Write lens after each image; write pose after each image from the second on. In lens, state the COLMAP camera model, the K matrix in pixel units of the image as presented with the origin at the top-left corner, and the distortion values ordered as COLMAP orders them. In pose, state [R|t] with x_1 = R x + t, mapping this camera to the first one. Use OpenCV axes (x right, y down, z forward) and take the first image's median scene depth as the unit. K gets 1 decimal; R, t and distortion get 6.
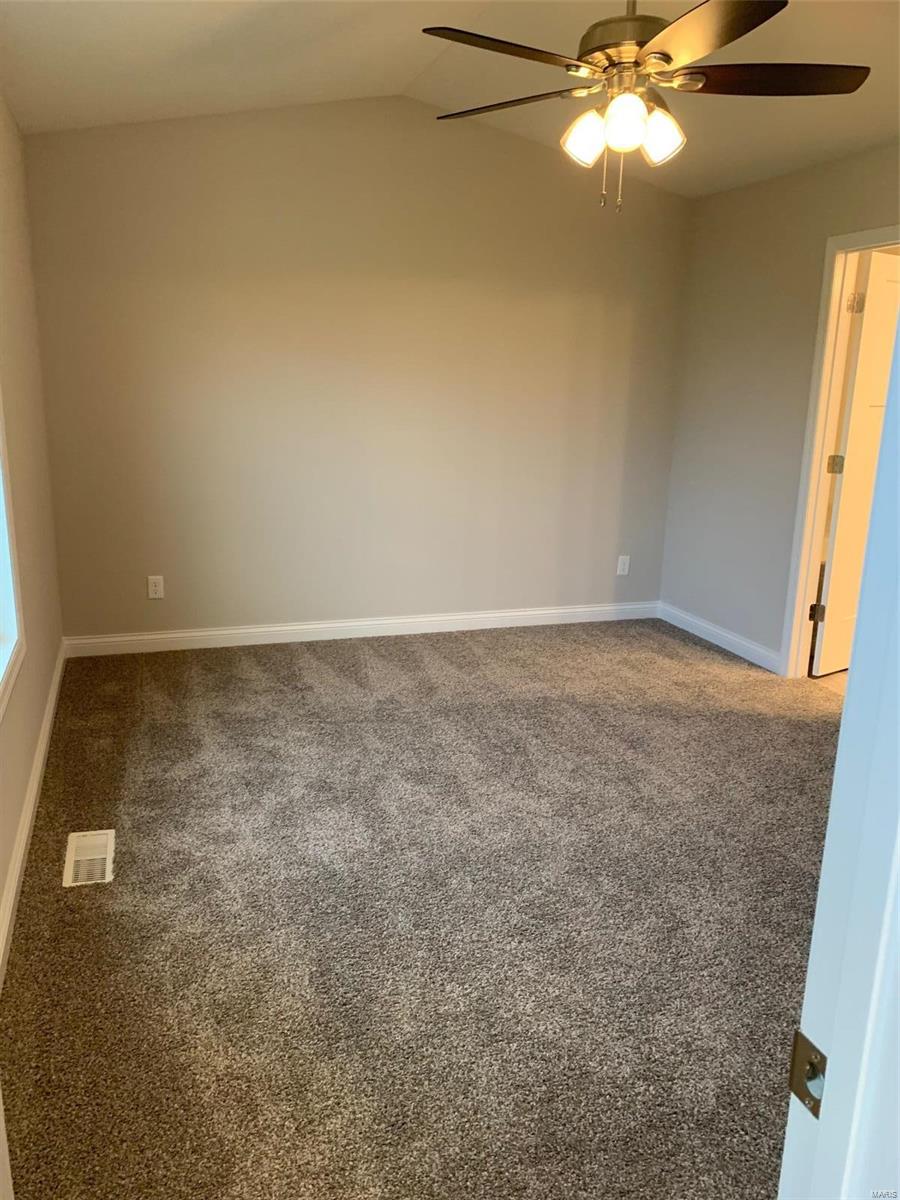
lens RADIAL K [[885.4, 0, 450.0], [0, 885.4, 600.0], [0, 0, 1]] dist [0.006705, -0.002117]
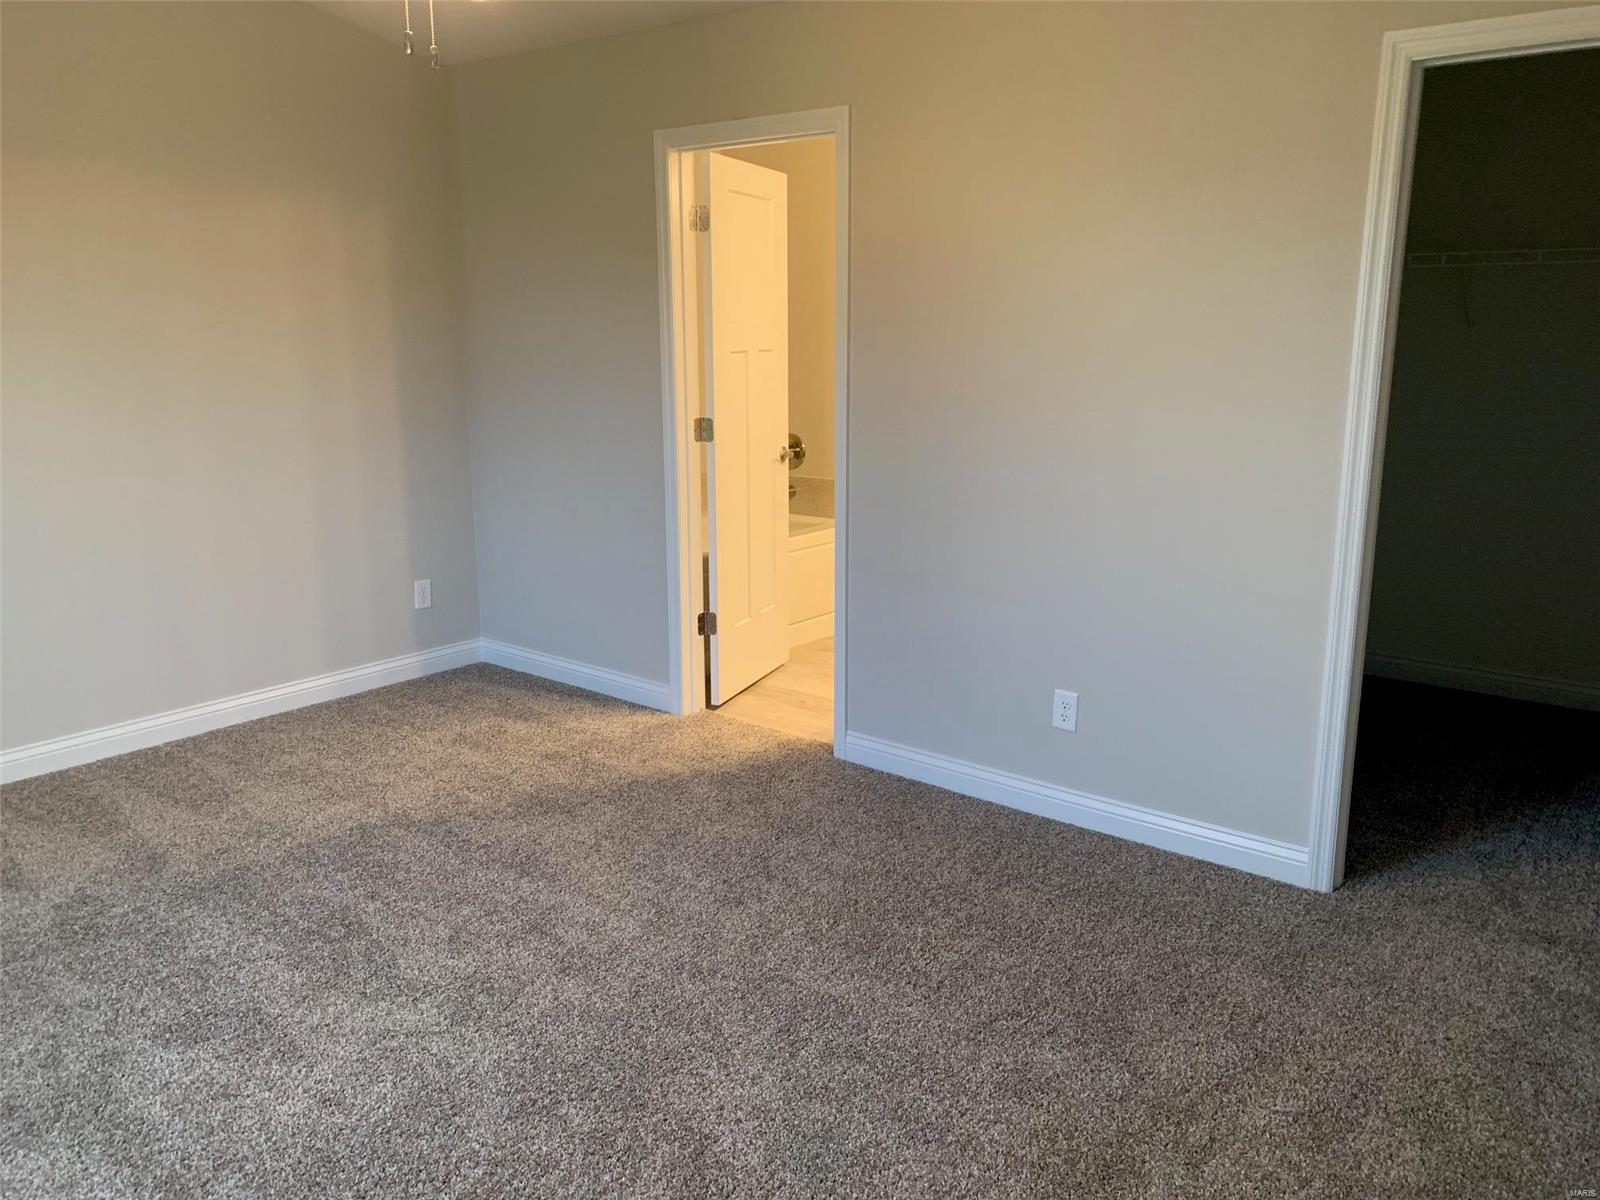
lens RADIAL K [[1180.5, 0, 800.0], [0, 1180.5, 600.0], [0, 0, 1]] dist [0.006705, -0.002117]
pose [[0.838226, -0.154001, 0.523125, -0.049009], [0.155416, 0.986976, 0.041524, -0.037917], [-0.522707, 0.046496, 0.851244, 0.100466]]
